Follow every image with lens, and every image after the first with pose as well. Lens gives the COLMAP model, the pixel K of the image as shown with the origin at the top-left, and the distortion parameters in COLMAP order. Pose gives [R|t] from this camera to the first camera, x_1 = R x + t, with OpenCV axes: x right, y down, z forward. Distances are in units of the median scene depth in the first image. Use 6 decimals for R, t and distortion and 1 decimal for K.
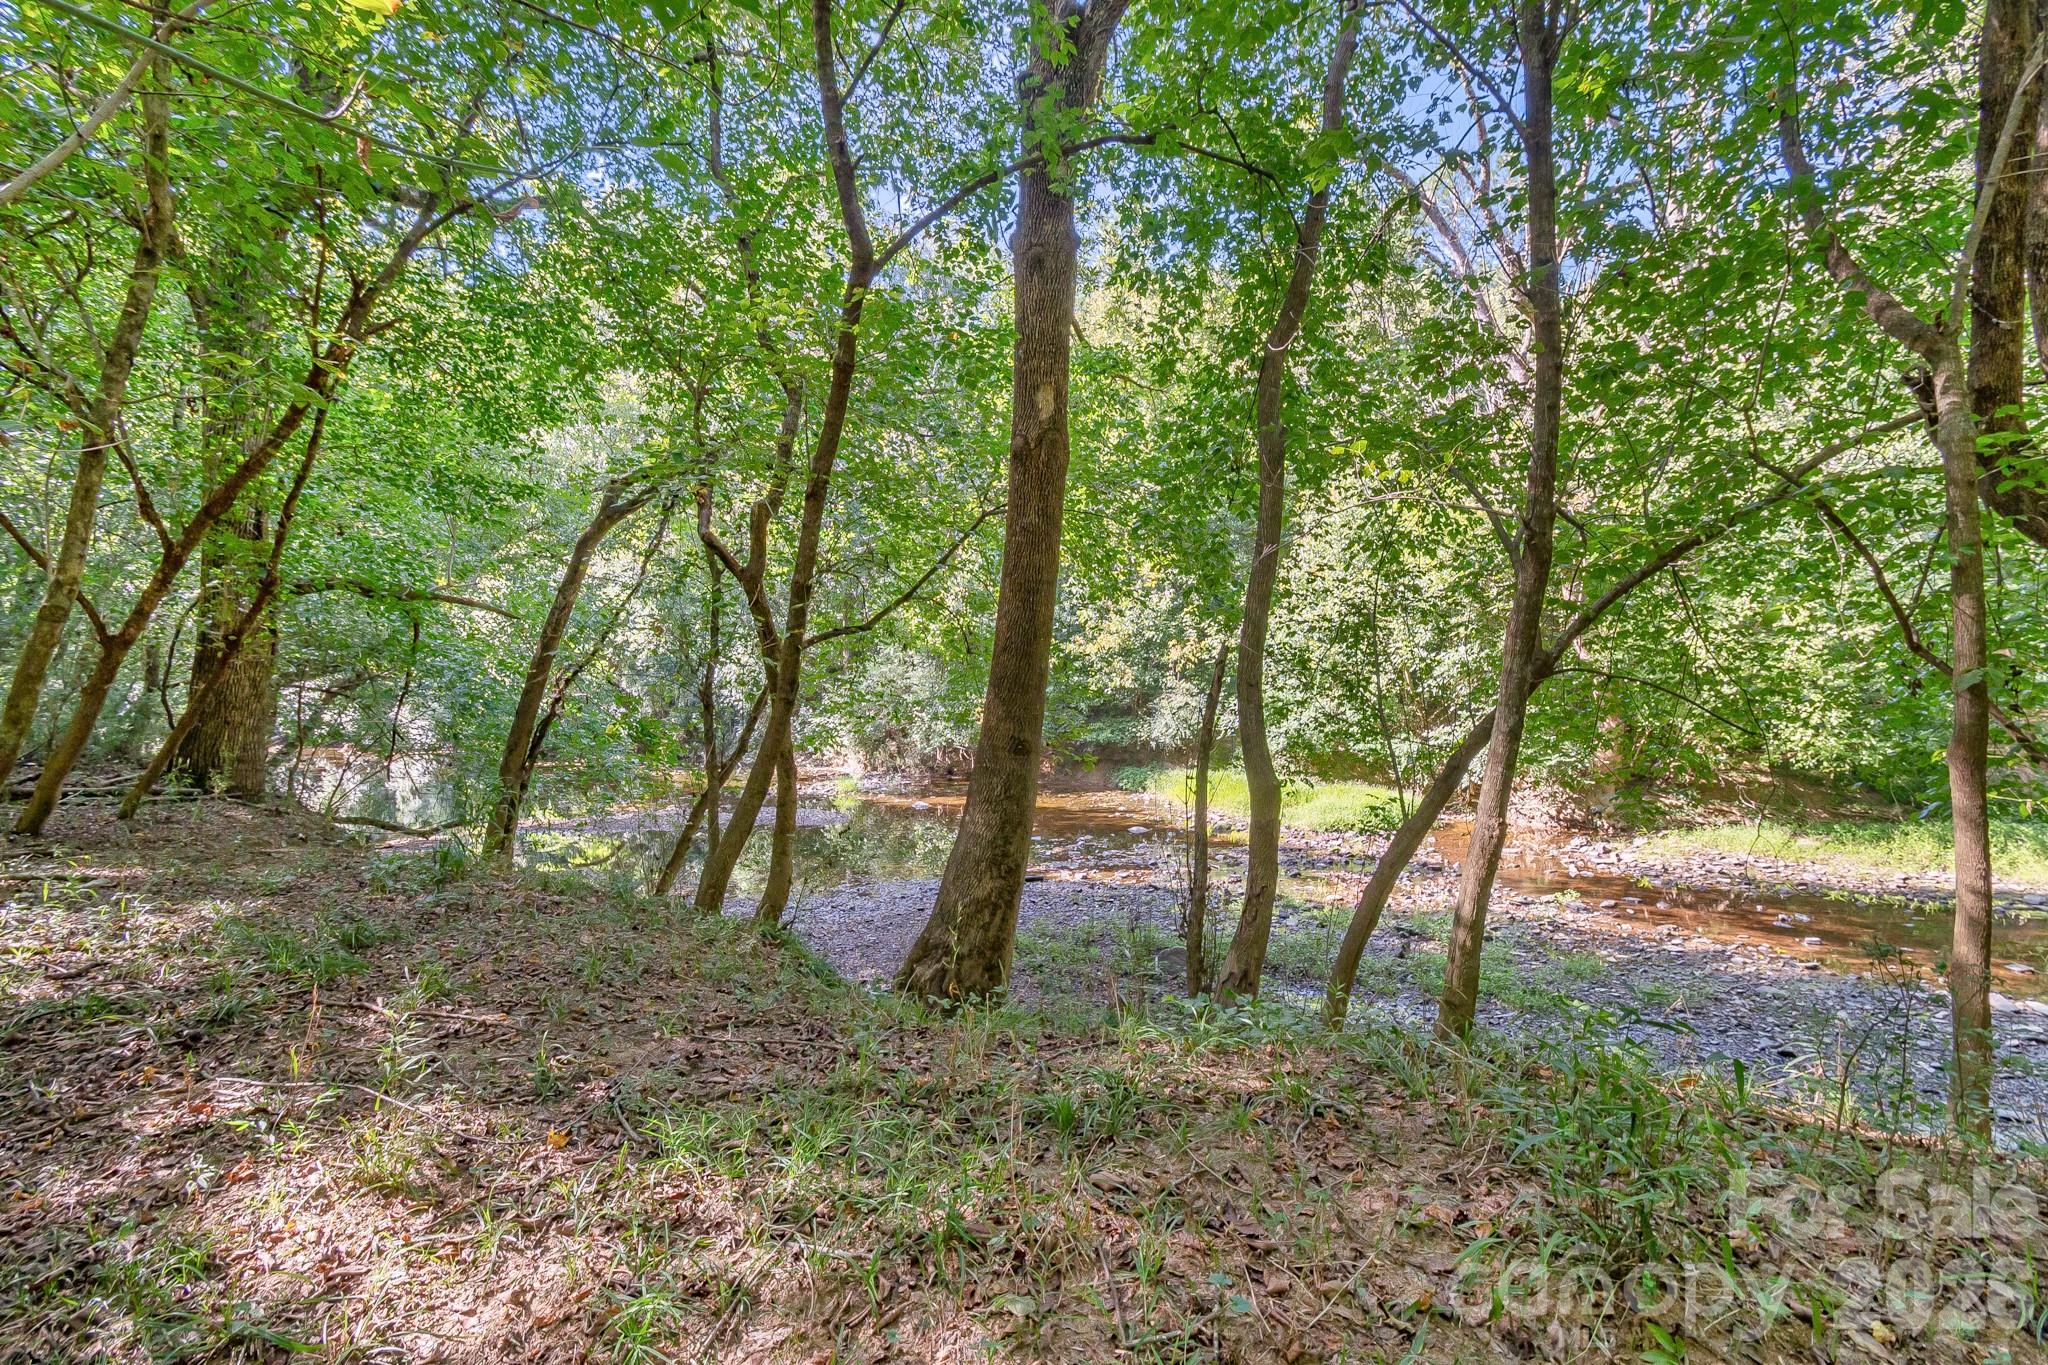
lens RADIAL K [[916.1, 0, 1026.3], [0, 916.1, 681.8], [0, 0, 1]] dist [0.003034, -0.000861]
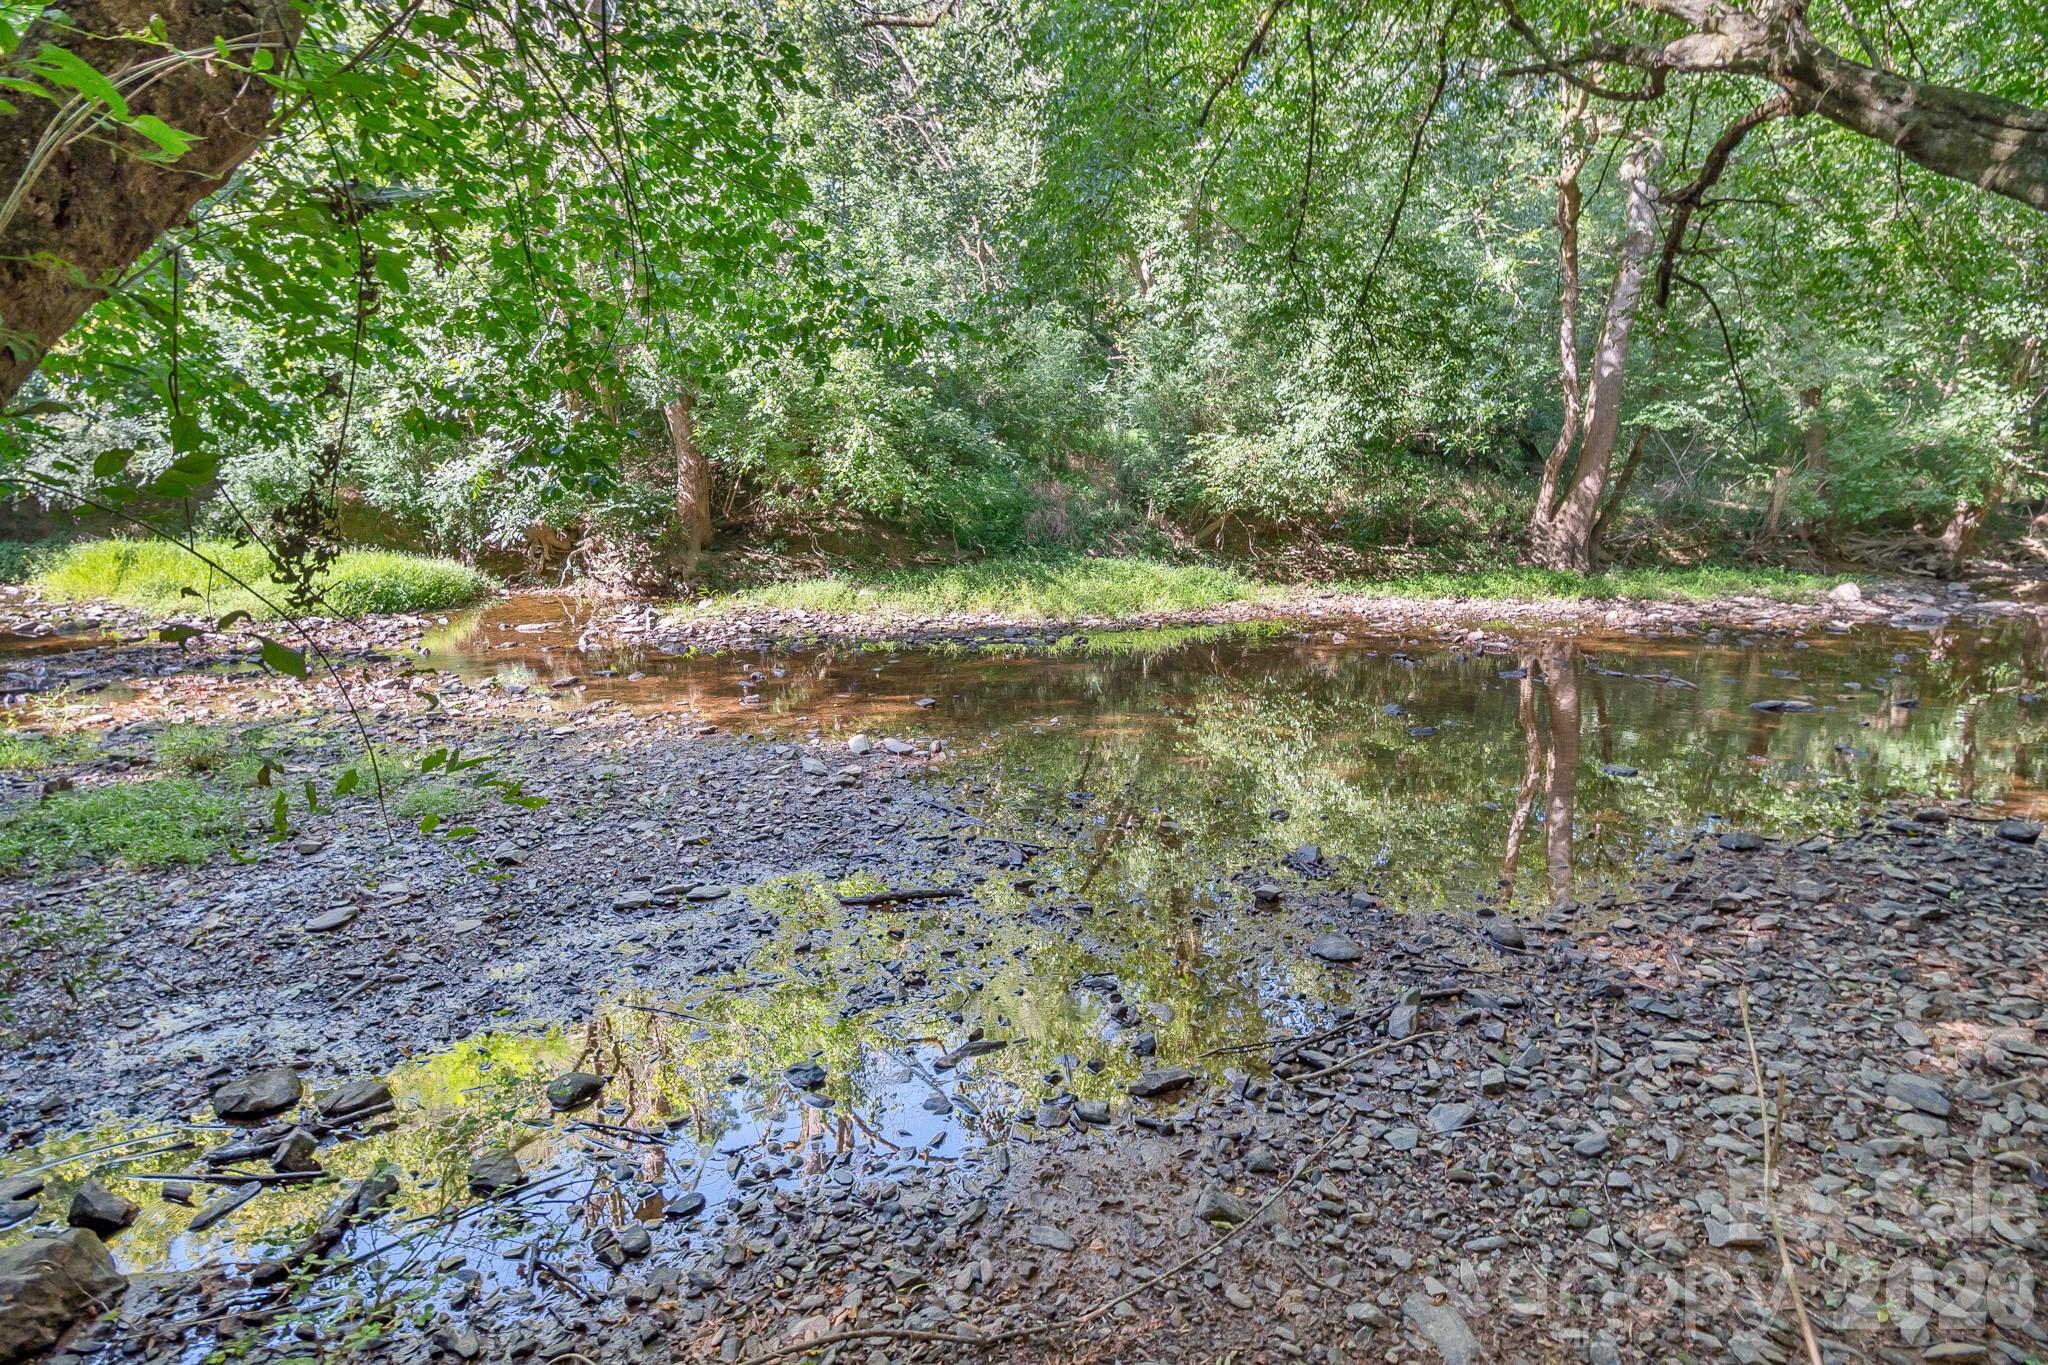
lens RADIAL K [[1094.3, 0, 1027.2], [0, 1094.3, 686.0], [0, 0, 1]] dist [0.000834, -0.003491]
pose [[0.779913, -0.105976, 0.616851, 0.193007], [-0.023476, 0.979914, 0.198033, 0.031126], [-0.625448, -0.168930, 0.761760, 0.045037]]
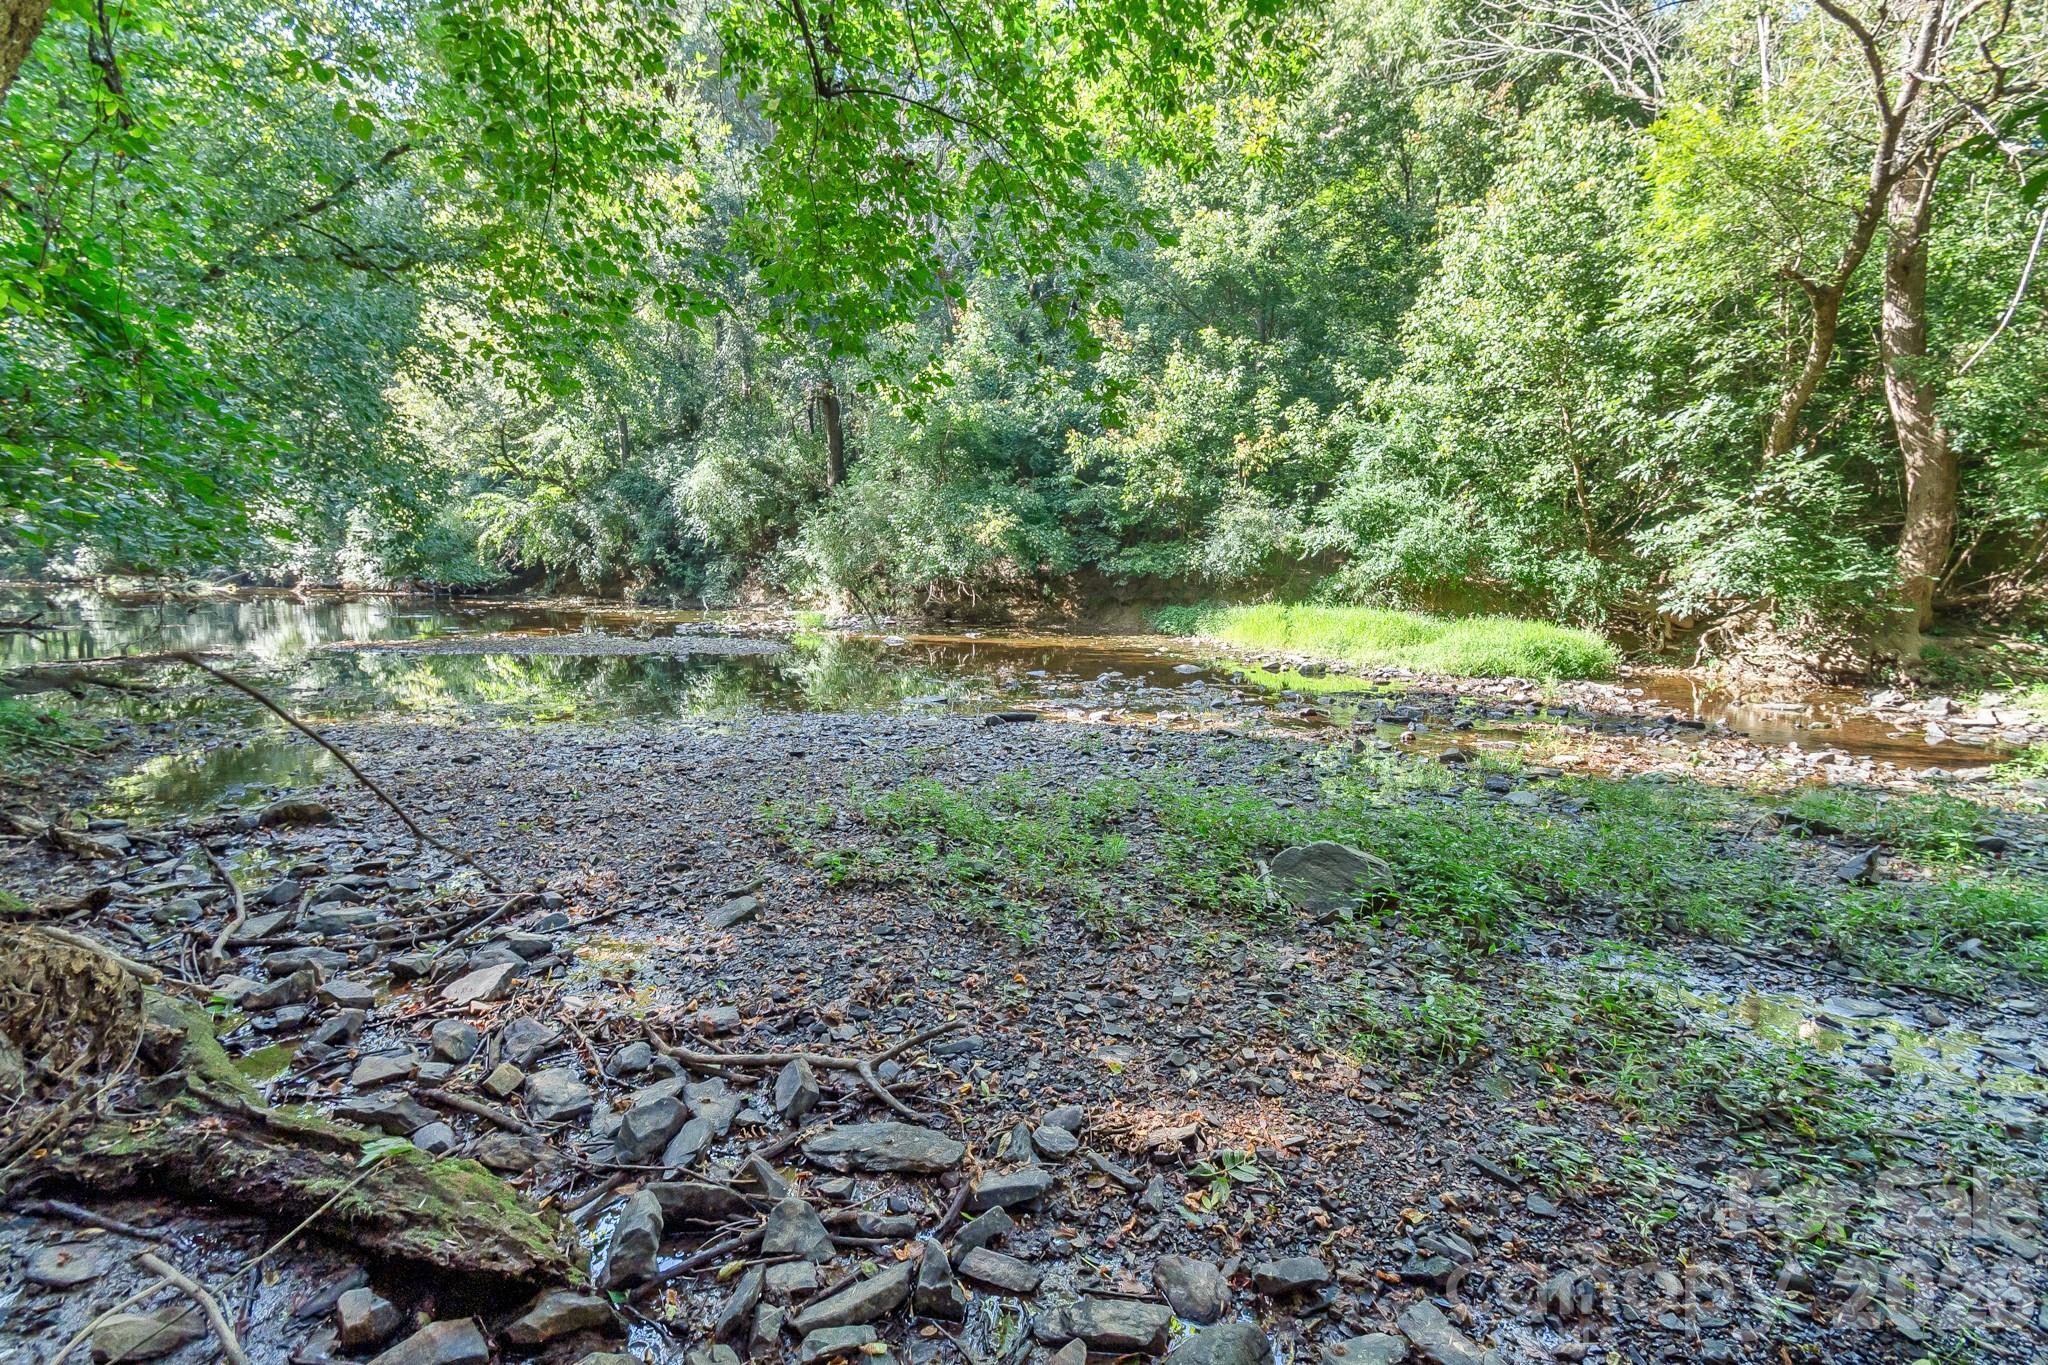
lens RADIAL K [[912.3, 0, 1027.4], [0, 912.3, 679.5], [0, 0, 1]] dist [0.008185, -0.005012]
pose [[0.999003, 0.028967, -0.033957, 0.018883], [-0.024662, 0.992351, 0.120963, 0.068547], [0.037201, -0.120005, 0.992076, 0.239816]]
